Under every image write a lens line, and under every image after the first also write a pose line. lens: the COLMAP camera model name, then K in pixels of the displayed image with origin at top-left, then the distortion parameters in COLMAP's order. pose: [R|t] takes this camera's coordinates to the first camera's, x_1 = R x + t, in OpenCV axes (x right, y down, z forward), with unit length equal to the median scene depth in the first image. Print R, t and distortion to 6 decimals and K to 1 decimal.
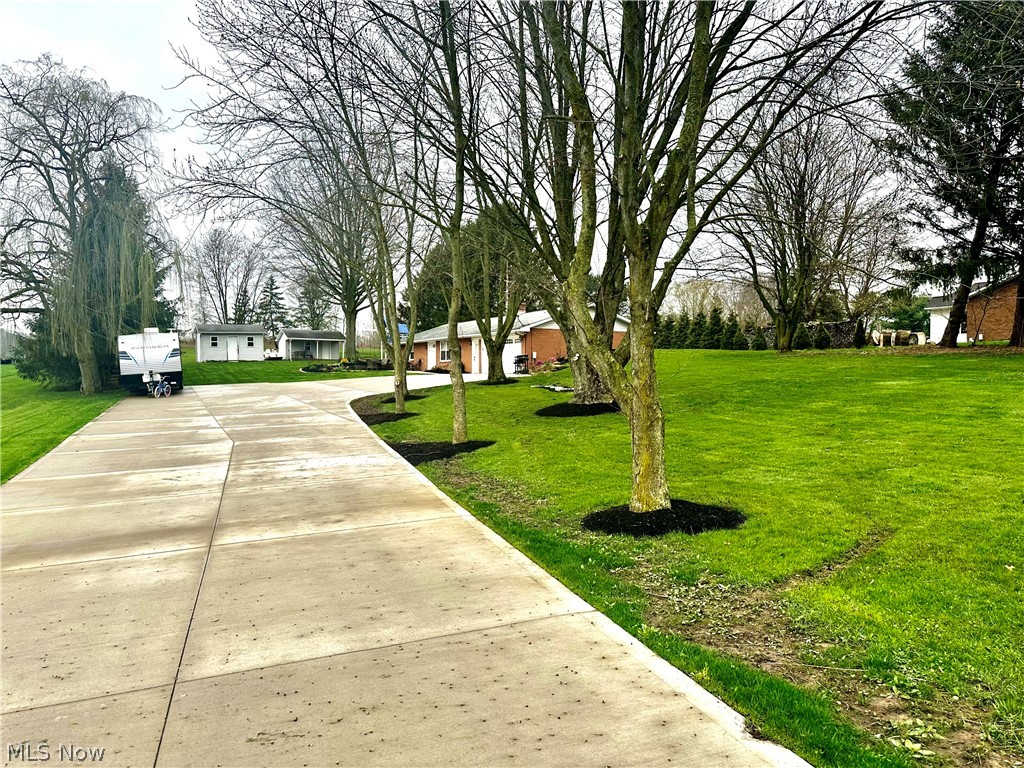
lens RADIAL K [[712.7, 0, 509.8], [0, 712.7, 388.3], [0, 0, 1]] dist [0.145720, -0.243549]
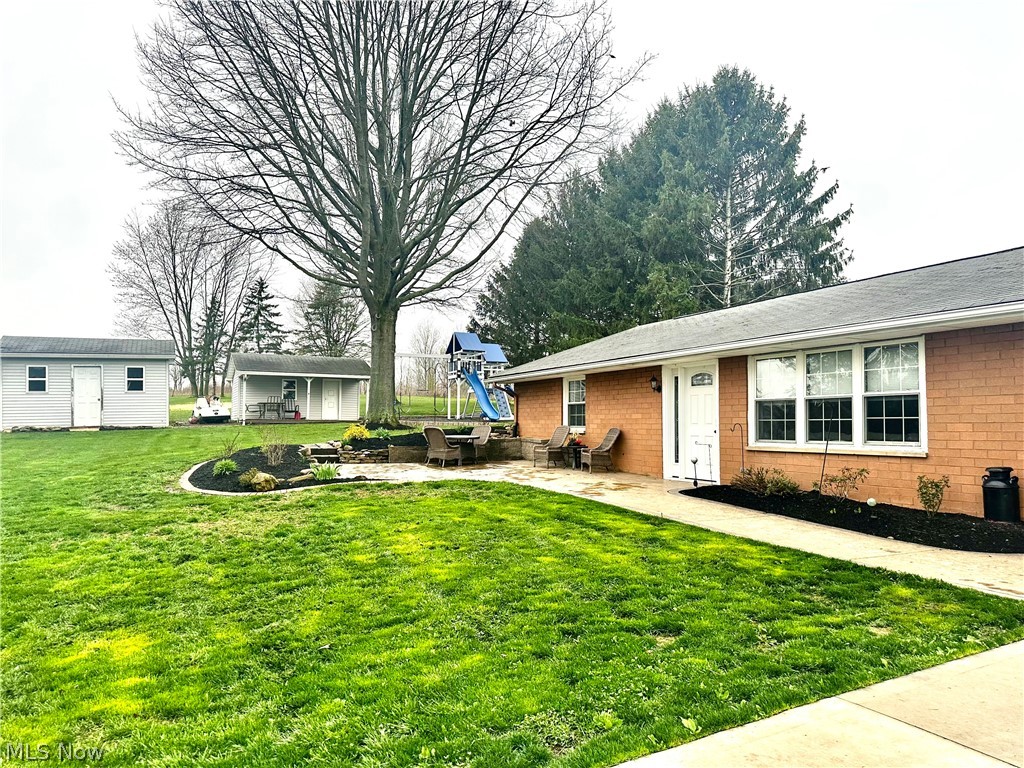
lens RADIAL K [[712.7, 0, 509.8], [0, 712.7, 388.3], [0, 0, 1]] dist [0.145720, -0.243549]
pose [[0.998358, -0.002516, -0.057224, -0.190347], [-0.001406, 0.997658, -0.068392, -0.047843], [0.057262, 0.068360, 0.996016, 0.906296]]
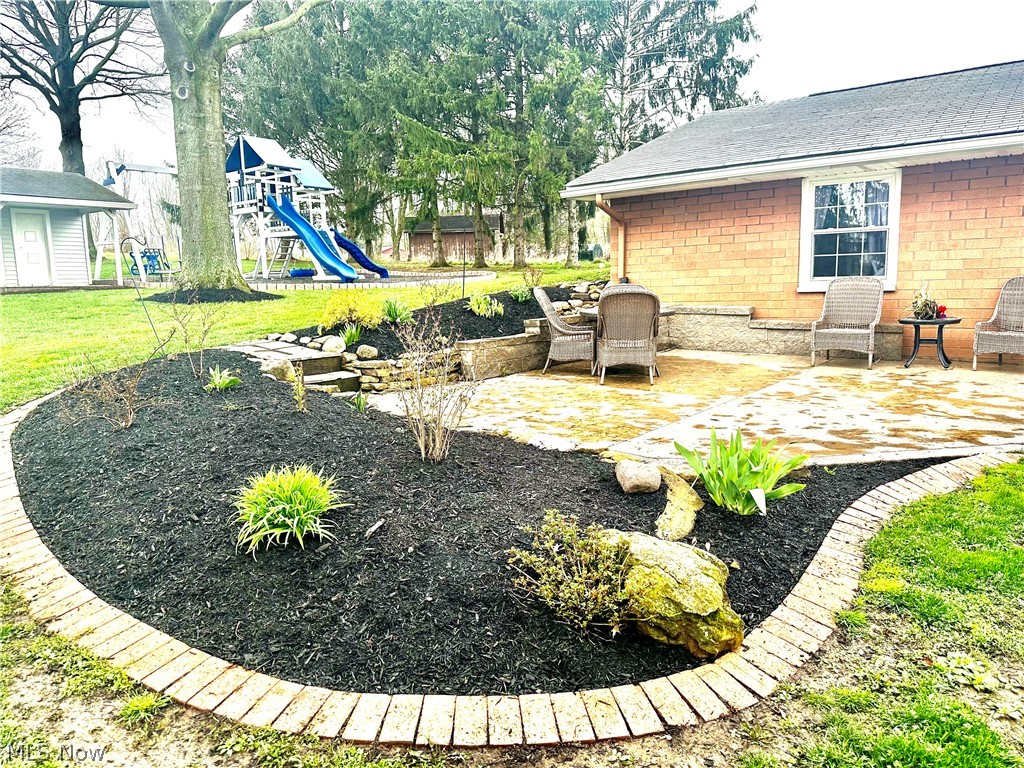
lens RADIAL K [[712.7, 0, 509.8], [0, 712.7, 388.3], [0, 0, 1]] dist [0.145720, -0.243549]
pose [[0.913534, -0.087276, 0.397289, -0.345001], [0.036561, 0.990375, 0.133495, -0.054026], [-0.405116, -0.107427, 0.907932, 1.157383]]
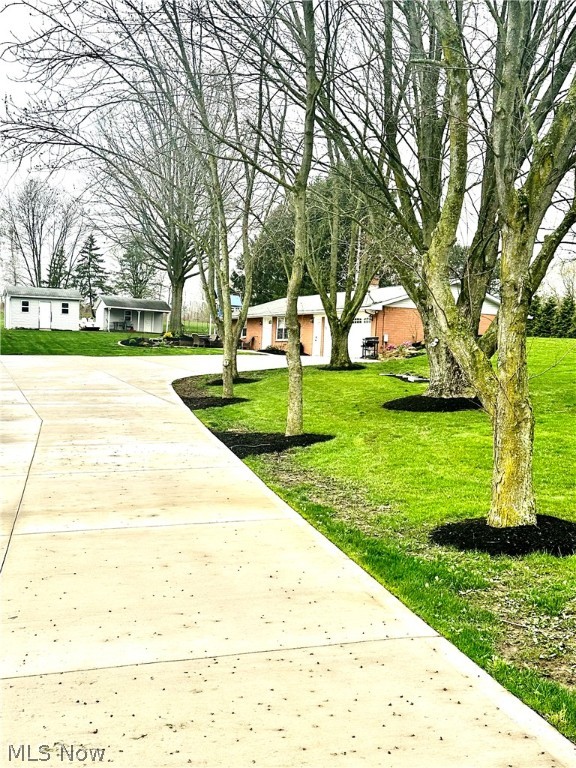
lens RADIAL K [[831.3, 0, 289.2], [0, 831.3, 371.8], [0, 0, 1]] dist [0.158100, -0.026919]
pose [[0.995625, 0.048561, -0.079827, 0.001206], [-0.048742, 0.998811, -0.000318, 0.000107], [0.079717, 0.004207, 0.996809, -0.007234]]
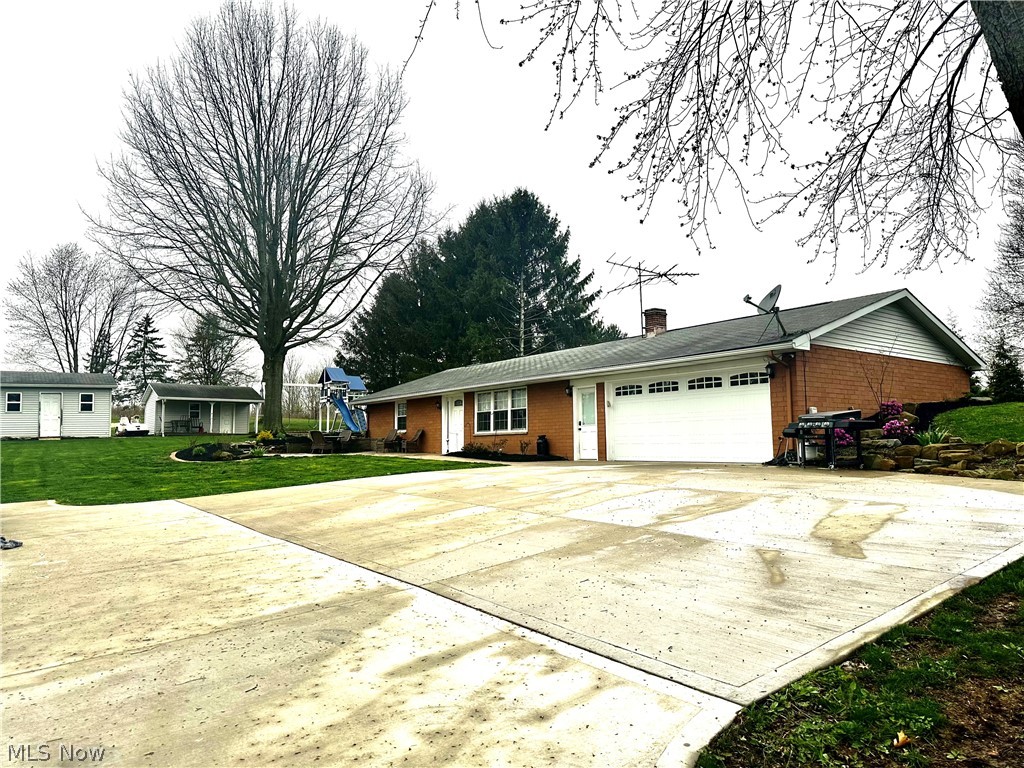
lens RADIAL K [[712.7, 0, 509.8], [0, 712.7, 388.3], [0, 0, 1]] dist [0.145720, -0.243549]
pose [[0.992059, 0.000923, 0.125768, -0.160065], [0.011913, 0.994787, -0.101275, -0.022795], [-0.125206, 0.101969, 0.986877, 0.608642]]
